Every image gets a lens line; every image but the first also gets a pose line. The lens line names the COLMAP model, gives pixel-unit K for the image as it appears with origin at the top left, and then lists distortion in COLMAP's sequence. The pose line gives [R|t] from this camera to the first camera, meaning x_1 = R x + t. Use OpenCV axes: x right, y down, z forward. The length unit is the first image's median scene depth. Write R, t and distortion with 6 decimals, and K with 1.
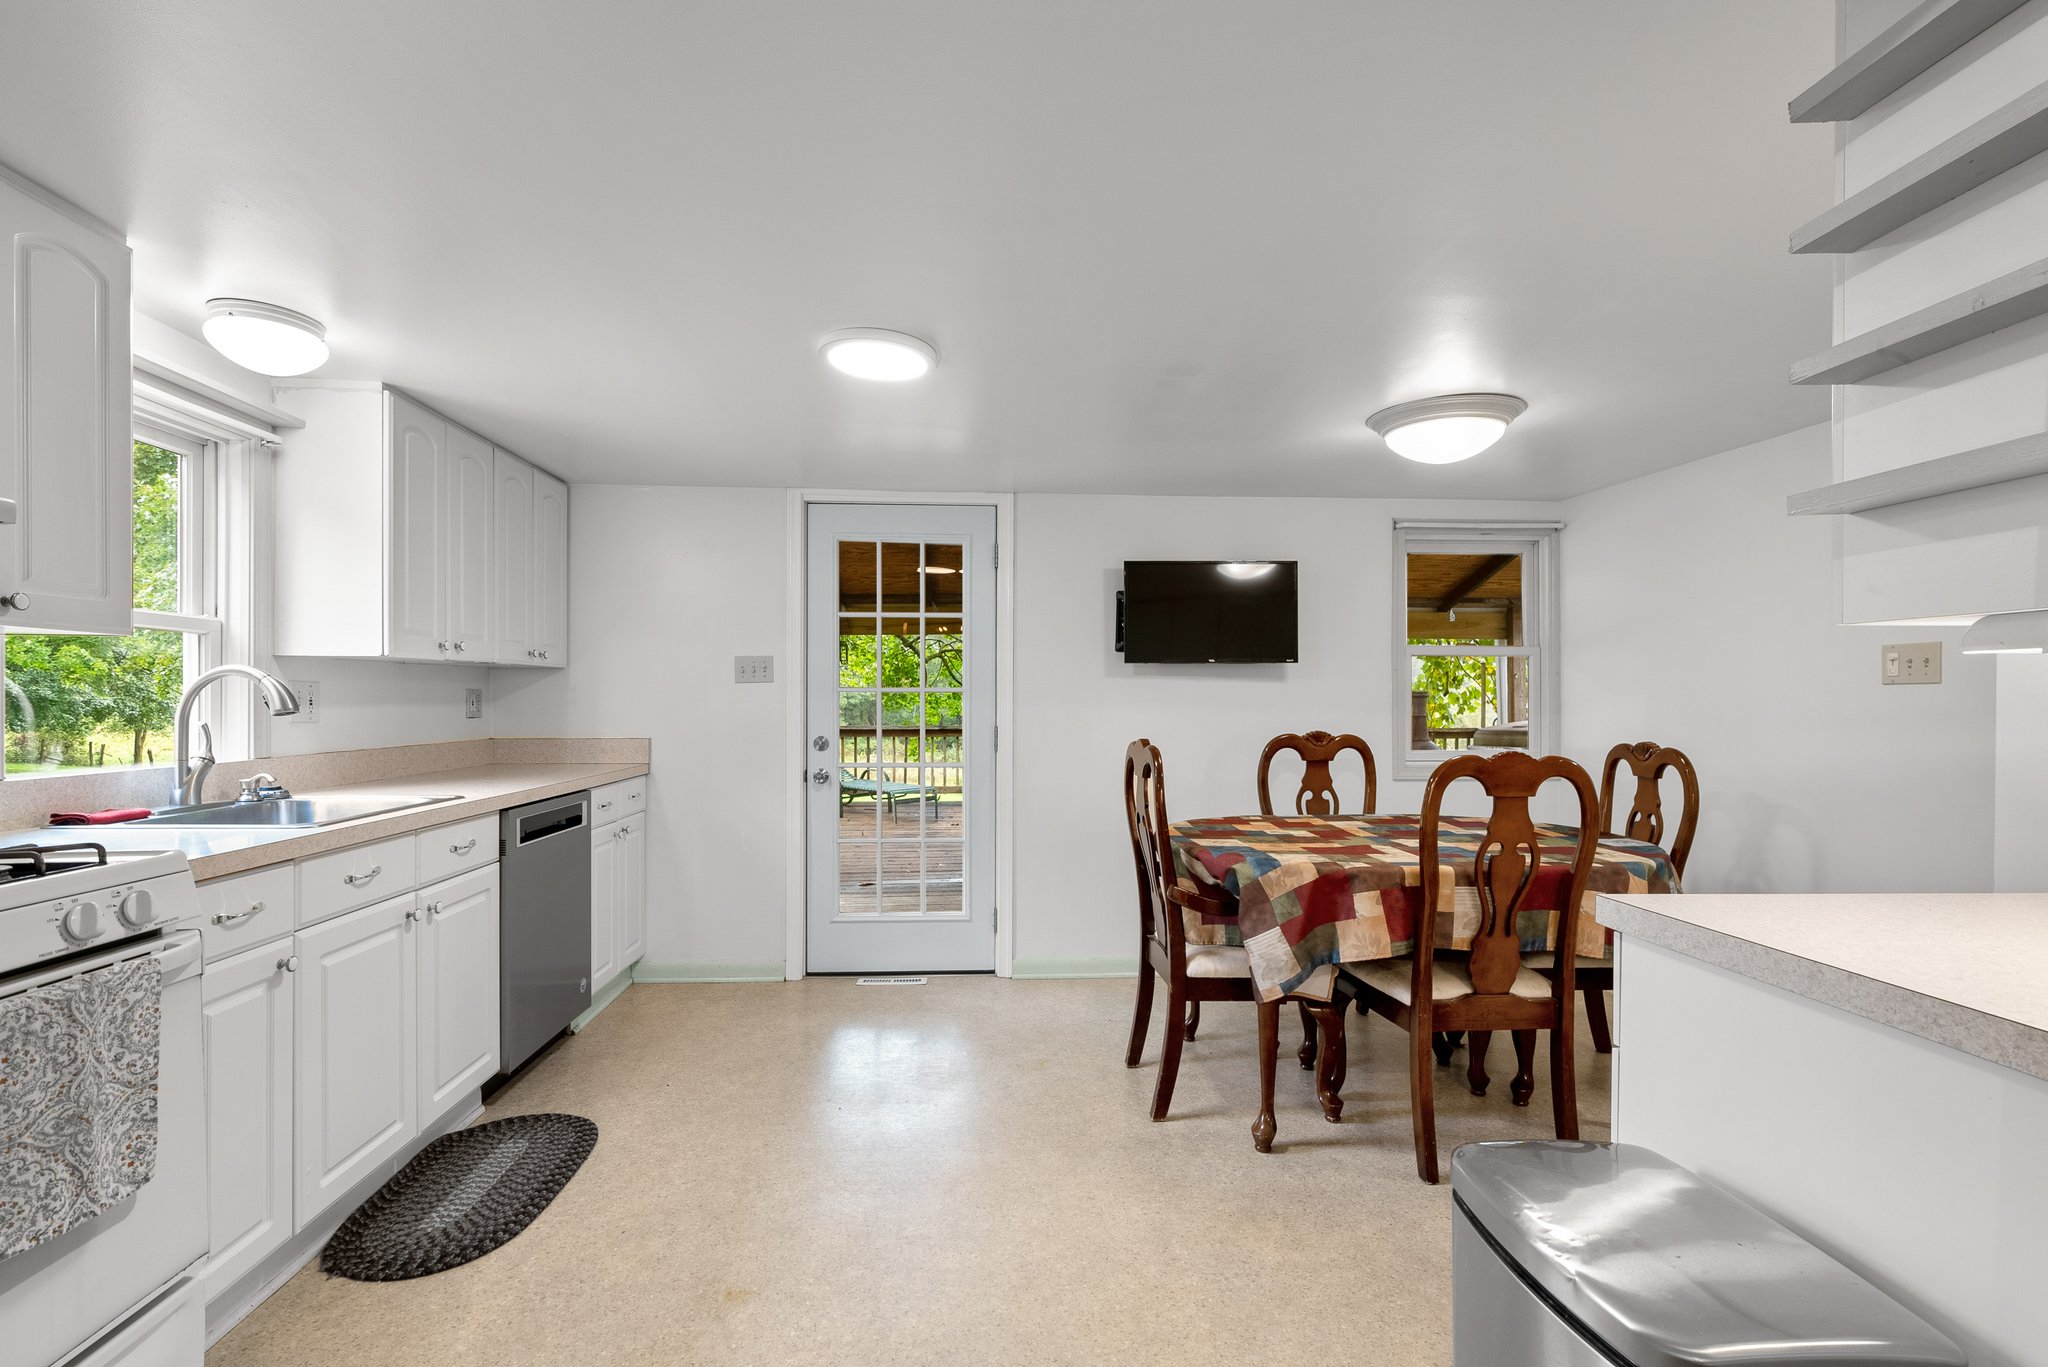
lens RADIAL K [[949.0, 0, 1025.8], [0, 949.0, 695.1], [0, 0, 1]] dist [0.002355, 0.000610]
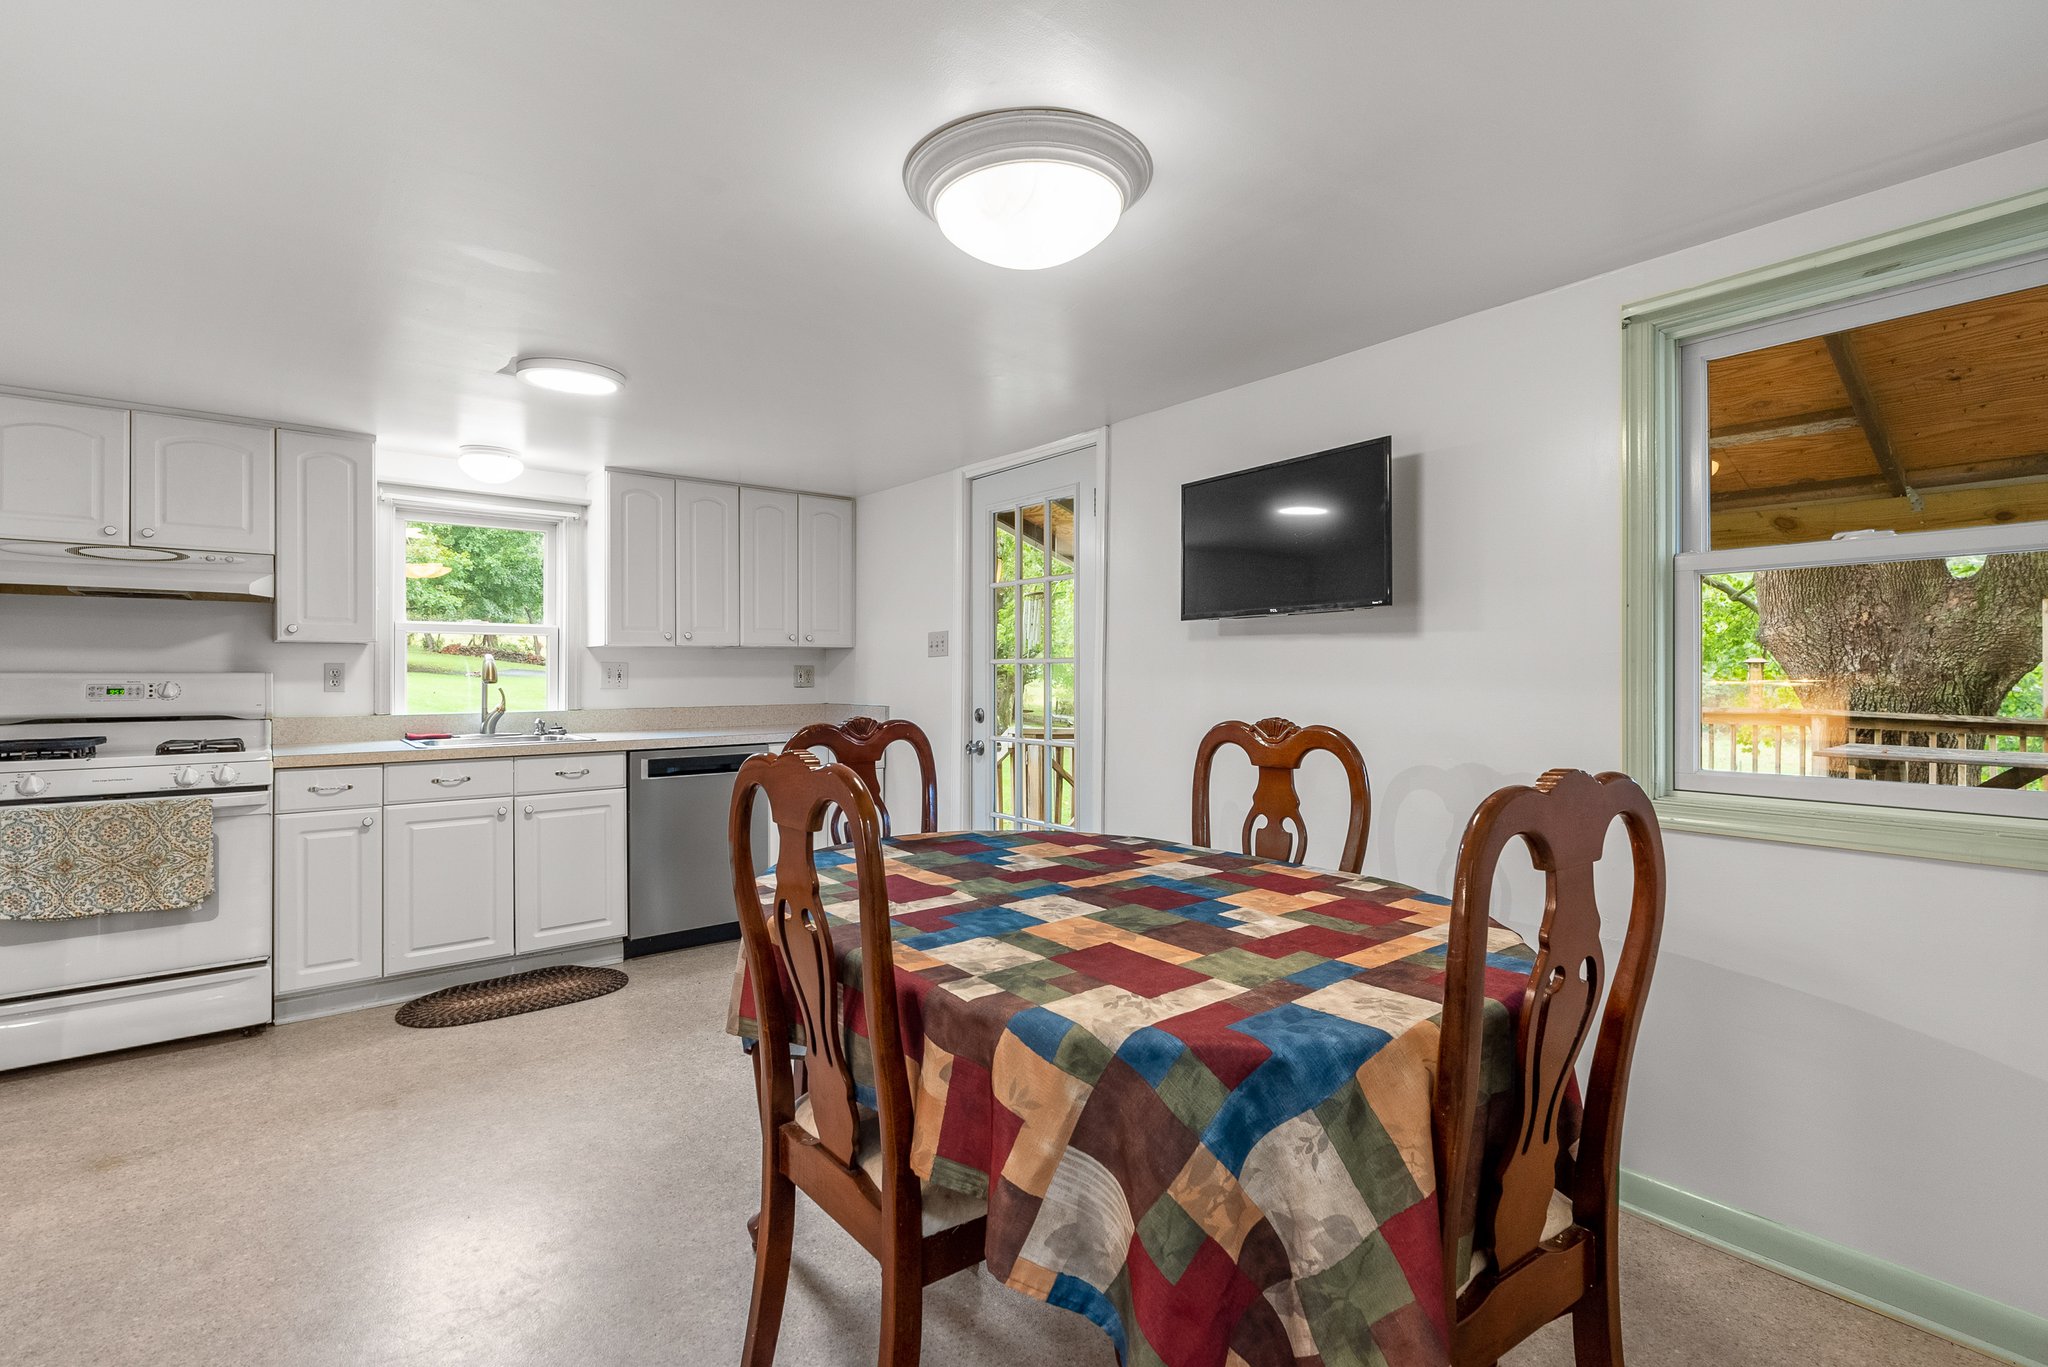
lens RADIAL K [[949.0, 0, 983.0], [0, 949.0, 662.4], [0, 0, 1]] dist [0.002355, 0.000610]
pose [[0.554519, -0.015092, -0.832034, 0.713033], [0.009134, 0.999886, -0.012049, 0.007712], [0.832121, -0.000918, 0.554593, 0.508591]]
